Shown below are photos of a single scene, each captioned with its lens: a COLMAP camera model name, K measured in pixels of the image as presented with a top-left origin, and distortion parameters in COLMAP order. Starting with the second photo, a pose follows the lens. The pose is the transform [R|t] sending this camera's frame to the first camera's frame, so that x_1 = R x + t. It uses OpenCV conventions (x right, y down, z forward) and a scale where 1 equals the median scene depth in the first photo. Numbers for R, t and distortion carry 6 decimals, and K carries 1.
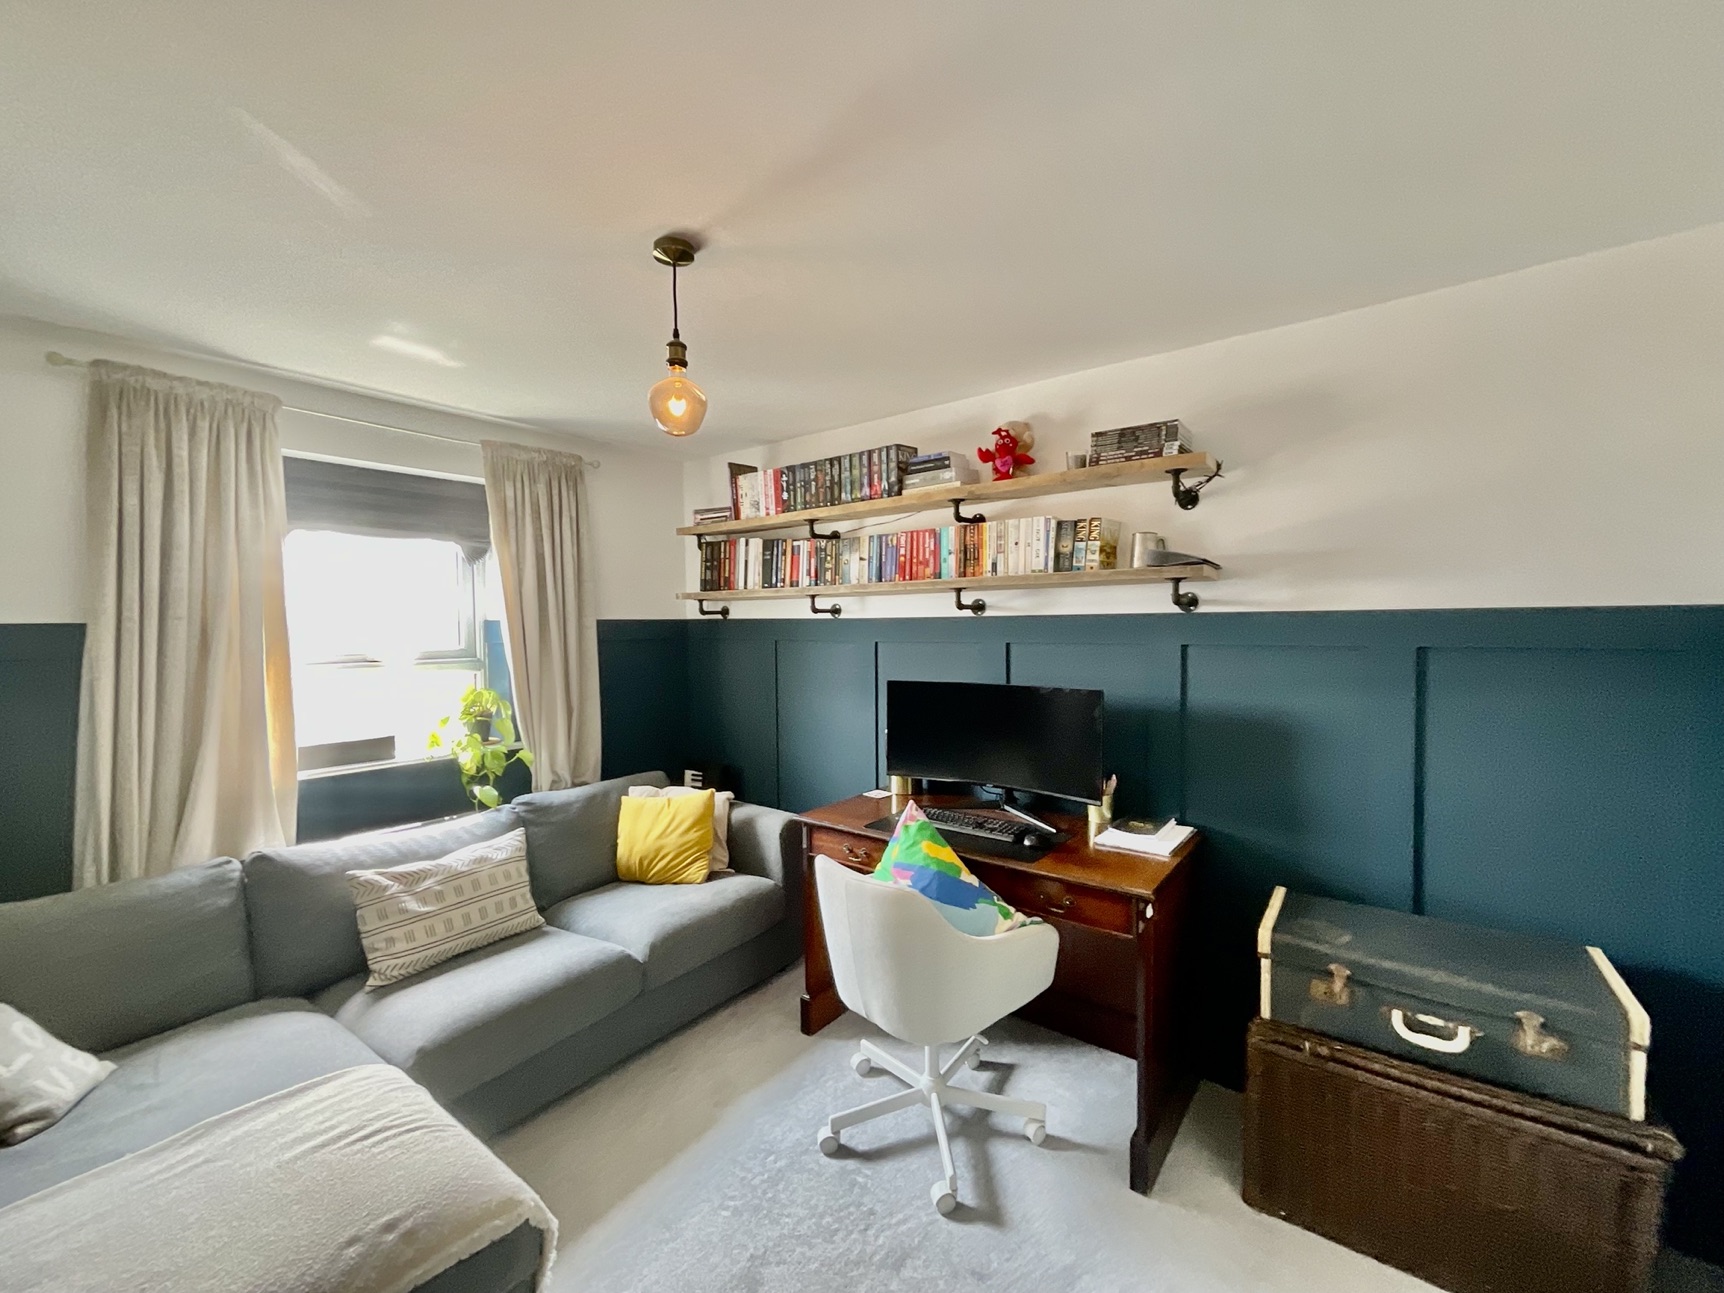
lens RADIAL K [[683.5, 0, 903.9], [0, 683.5, 649.2], [0, 0, 1]] dist [-0.009577, 0.000389]
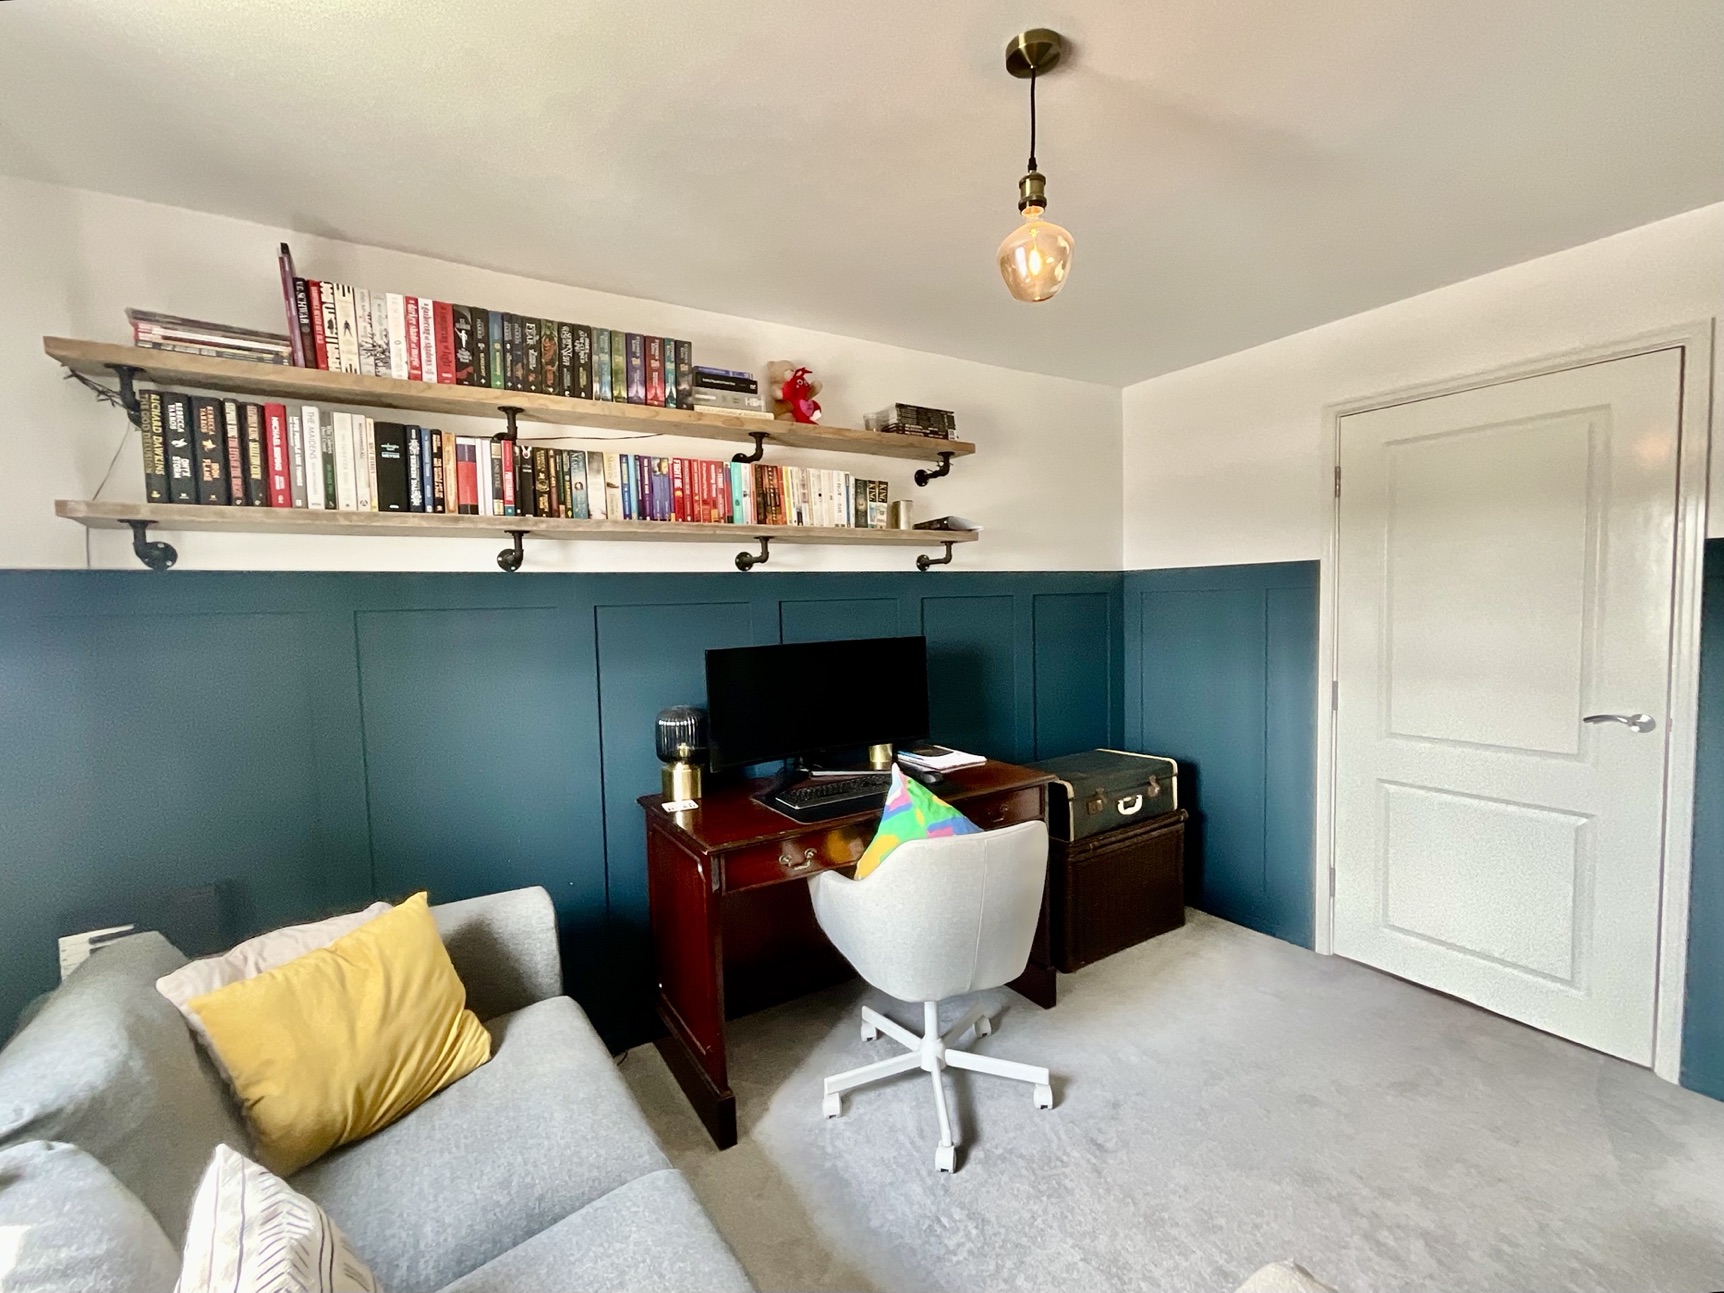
lens RADIAL K [[718.8, 0, 830.6], [0, 718.8, 644.2], [0, 0, 1]] dist [-0.017854, 0.003029]
pose [[0.397142, -0.057800, 0.915935, -0.678858], [0.052942, 0.997796, 0.040011, 0.013398], [-0.916229, 0.032601, 0.399327, 0.525237]]
